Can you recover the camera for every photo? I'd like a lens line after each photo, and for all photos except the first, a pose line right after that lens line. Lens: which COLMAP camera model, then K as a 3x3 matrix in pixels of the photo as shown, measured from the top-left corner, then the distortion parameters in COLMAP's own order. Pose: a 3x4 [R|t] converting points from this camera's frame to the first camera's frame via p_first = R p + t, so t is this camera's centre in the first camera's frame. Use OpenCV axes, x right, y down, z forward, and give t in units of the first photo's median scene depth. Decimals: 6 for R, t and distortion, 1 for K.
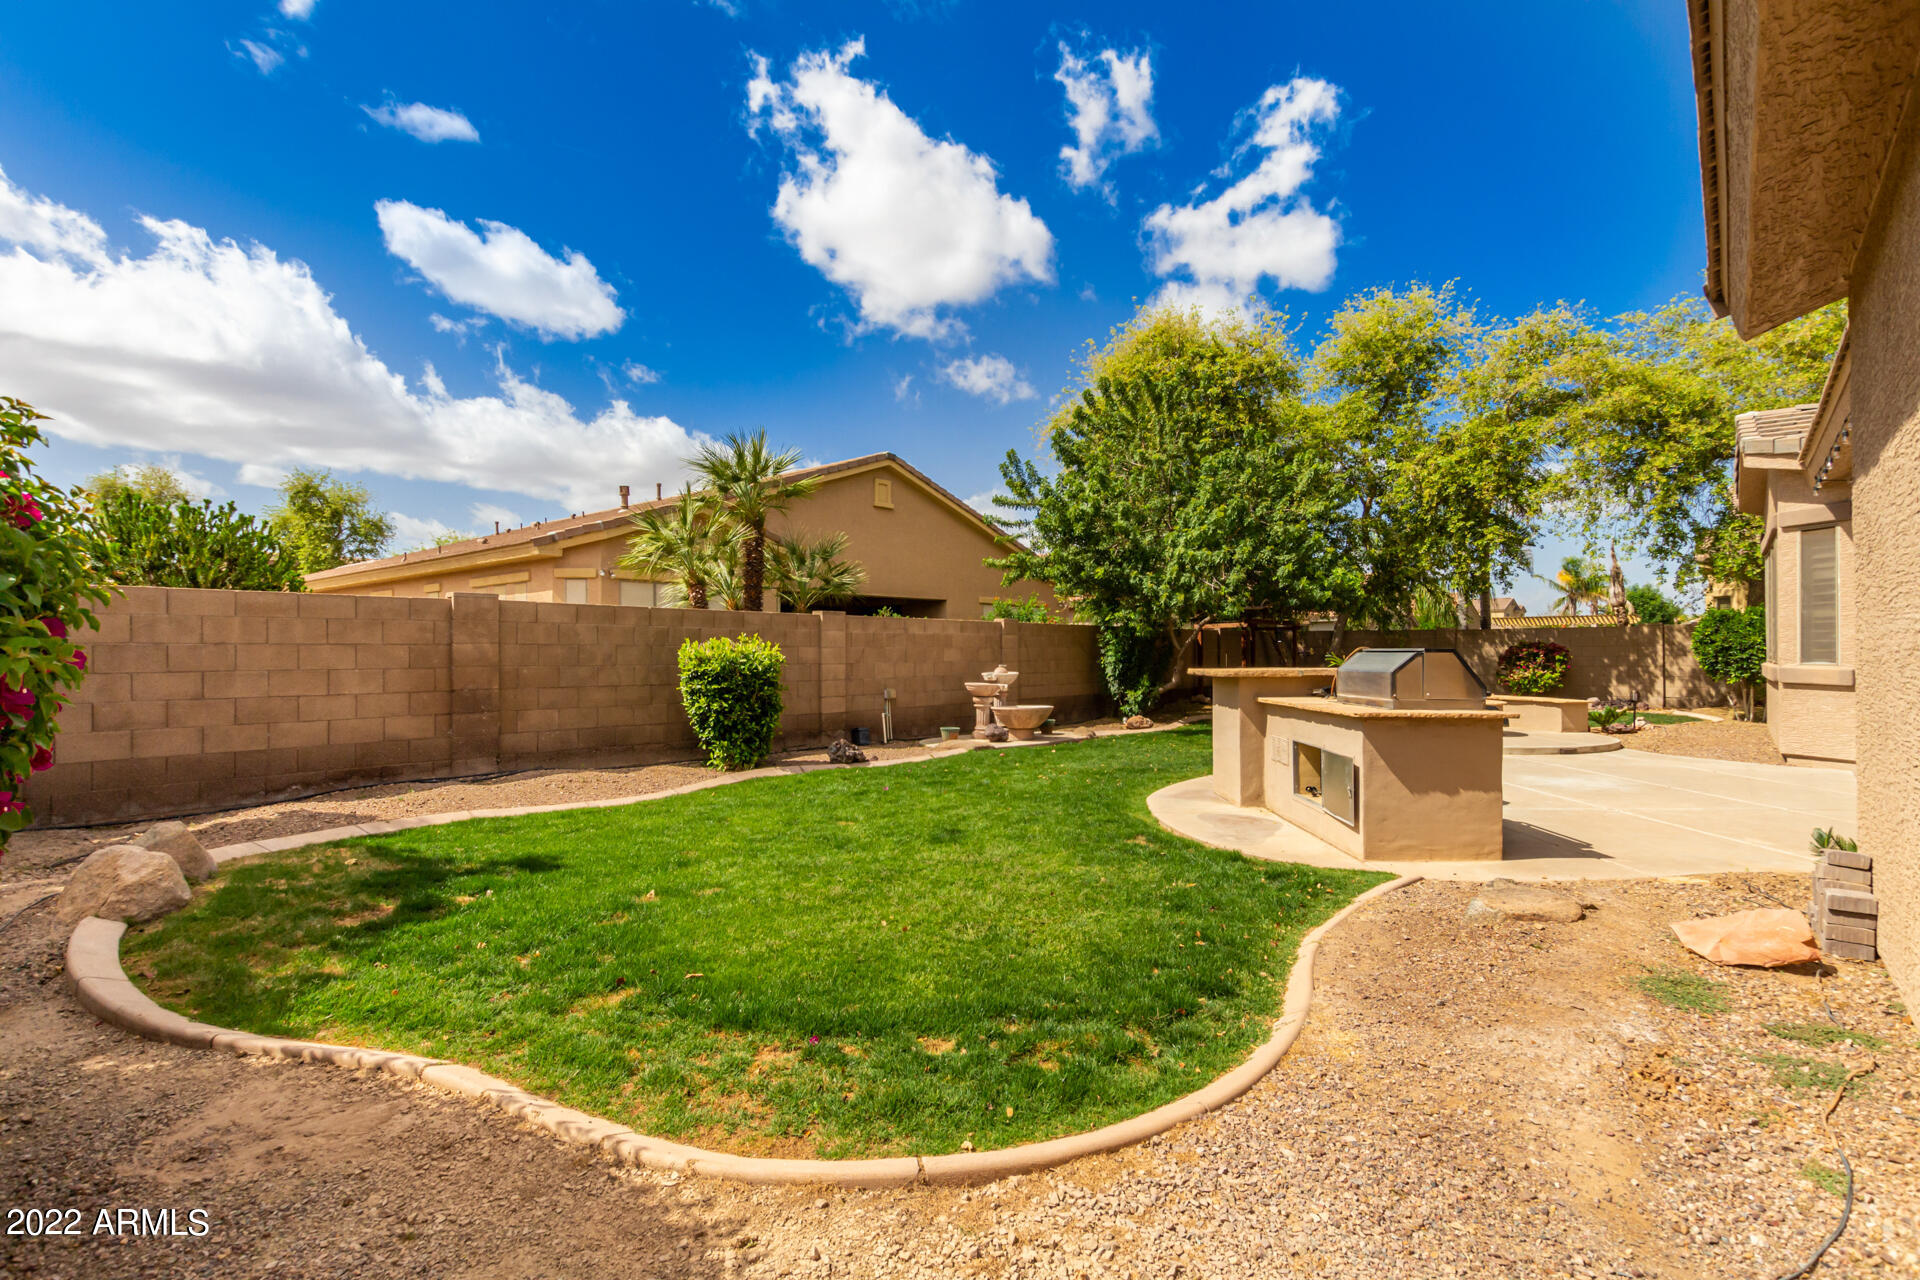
lens RADIAL K [[919.4, 0, 952.0], [0, 919.4, 644.6], [0, 0, 1]] dist [0.011191, -0.006854]
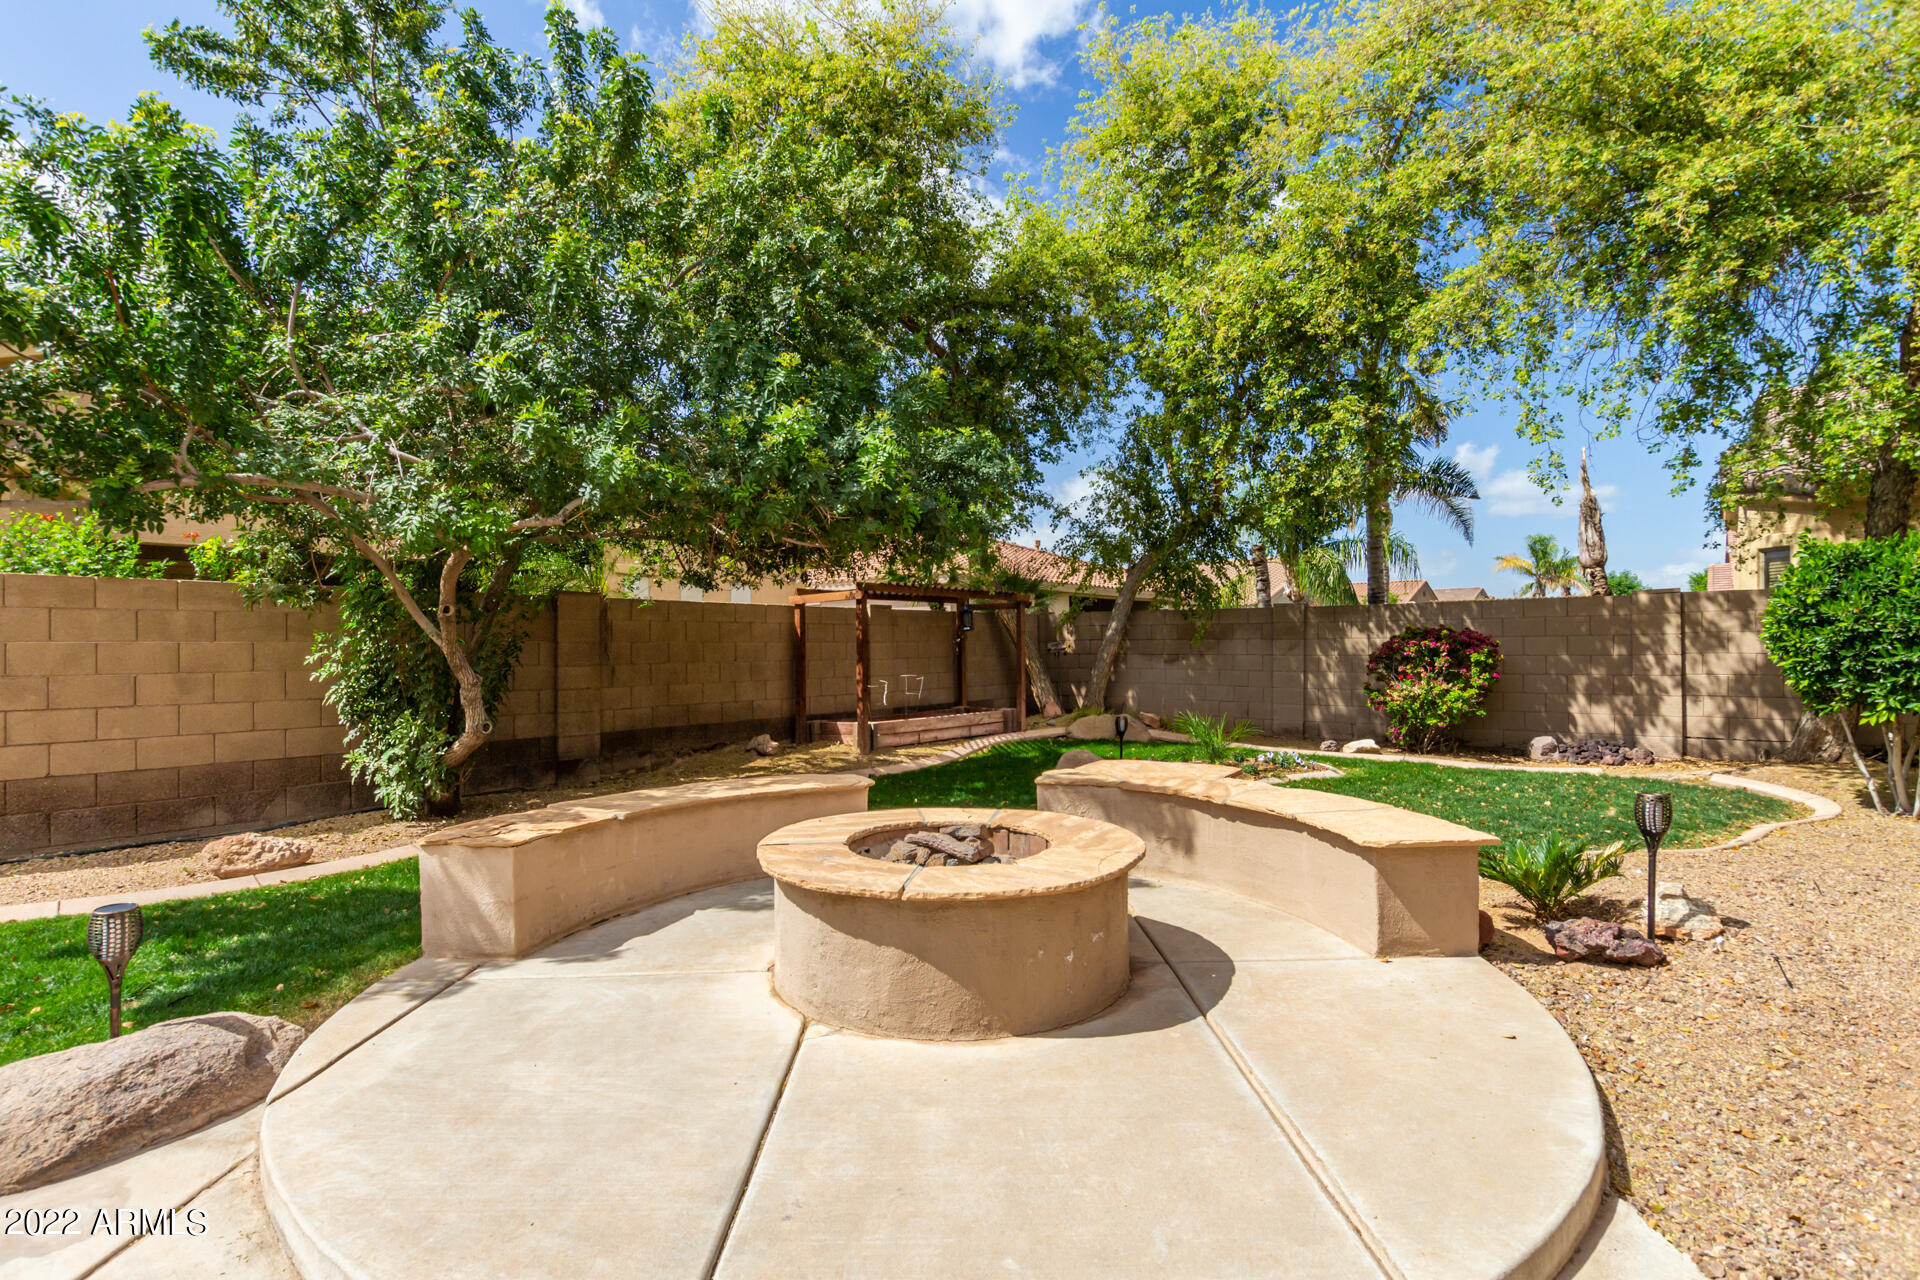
lens RADIAL K [[892.8, 0, 946.8], [0, 892.8, 660.5], [0, 0, 1]] dist [0.002329, -0.000051]
pose [[0.999976, -0.006842, 0.001211, 0.378004], [0.006813, 0.999717, 0.022777, 0.004813], [-0.001367, -0.022768, 0.999740, 0.523061]]
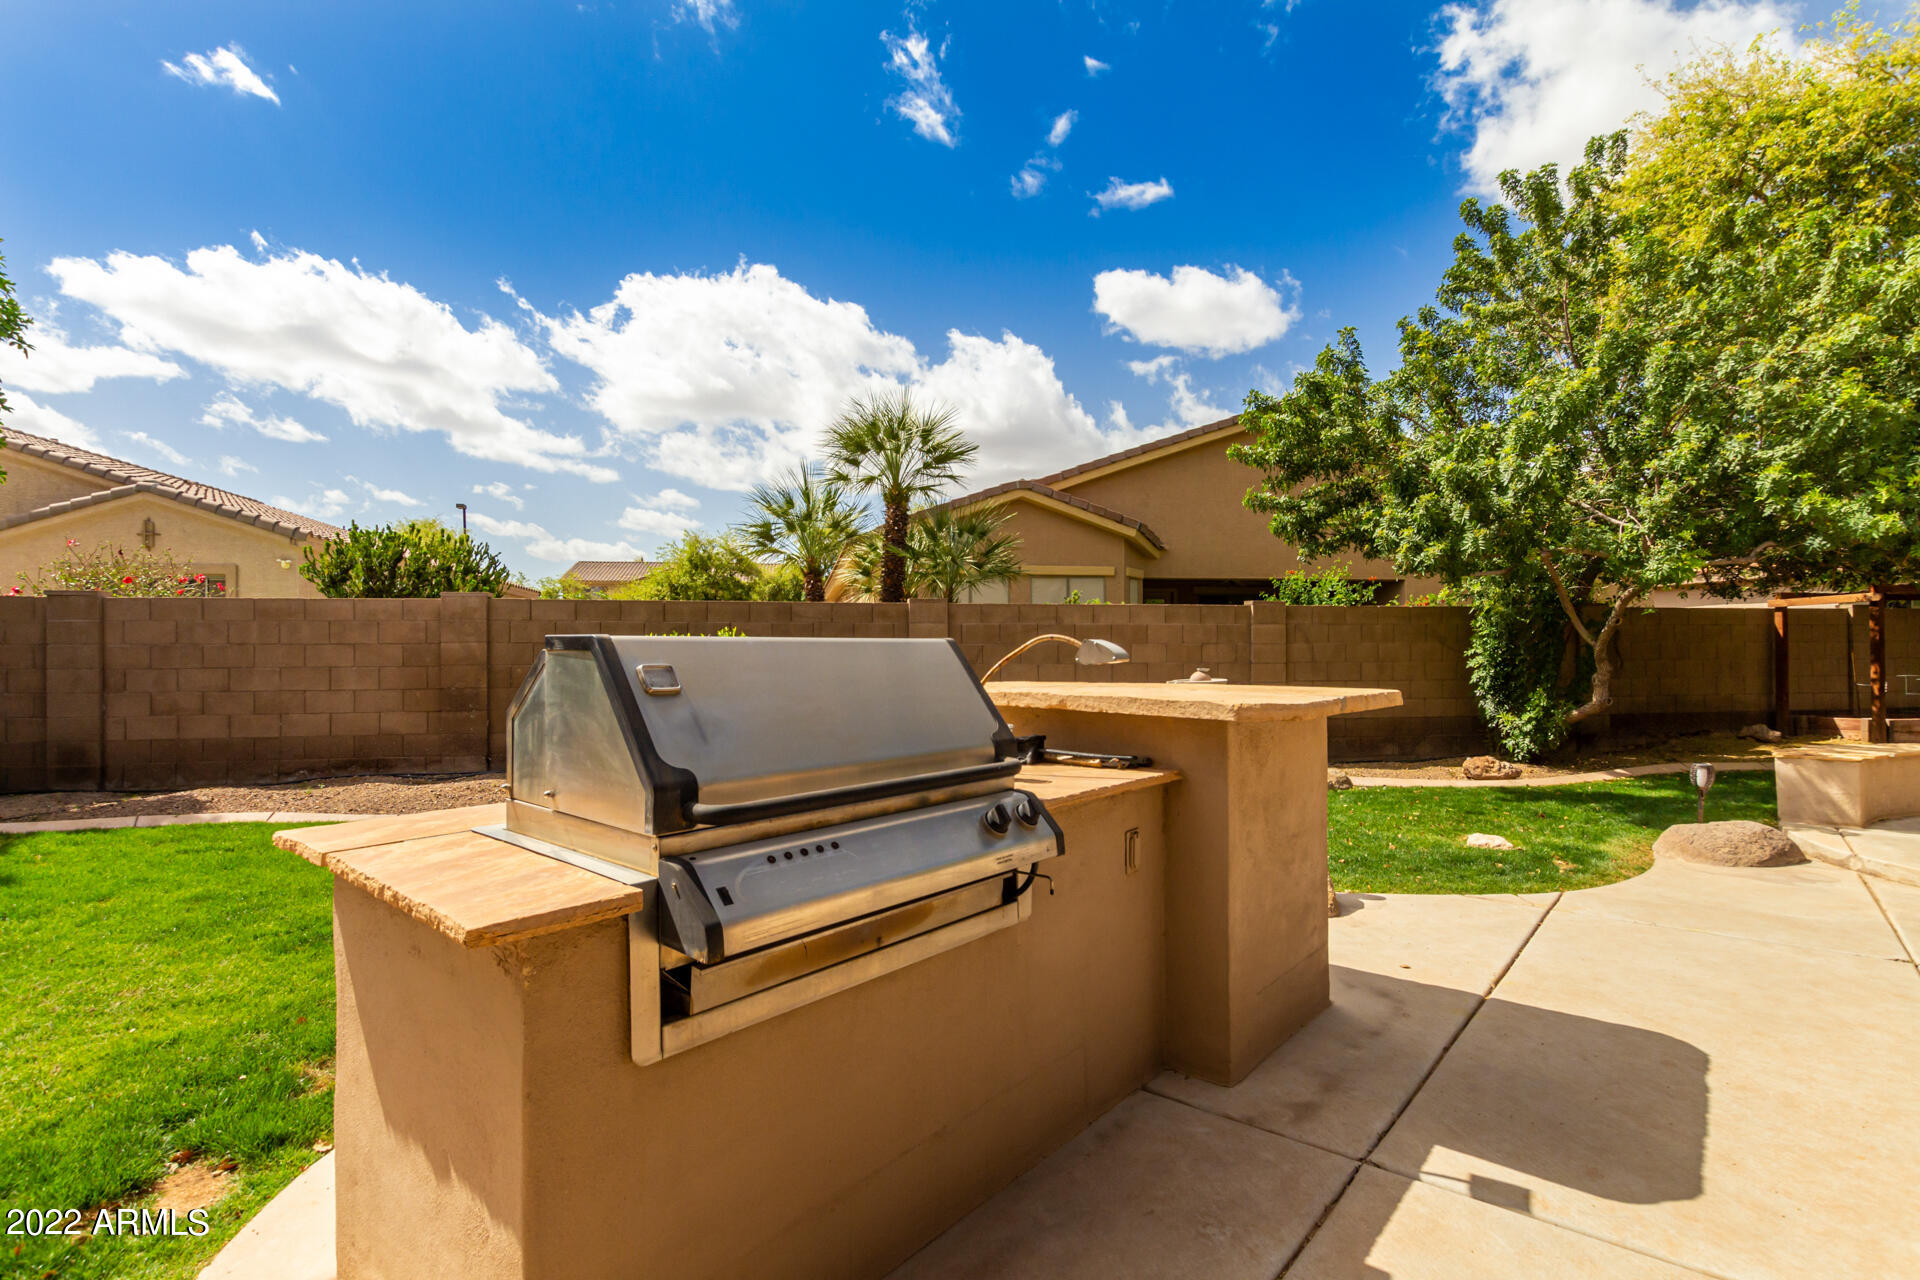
lens RADIAL K [[914.3, 0, 959.7], [0, 914.3, 646.1], [0, 0, 1]] dist [0.015885, -0.010130]
pose [[0.773656, -0.003051, -0.633599, 0.266022], [0.007646, 0.999961, 0.004521, 0.001391], [0.633560, -0.008342, 0.773648, 0.281838]]
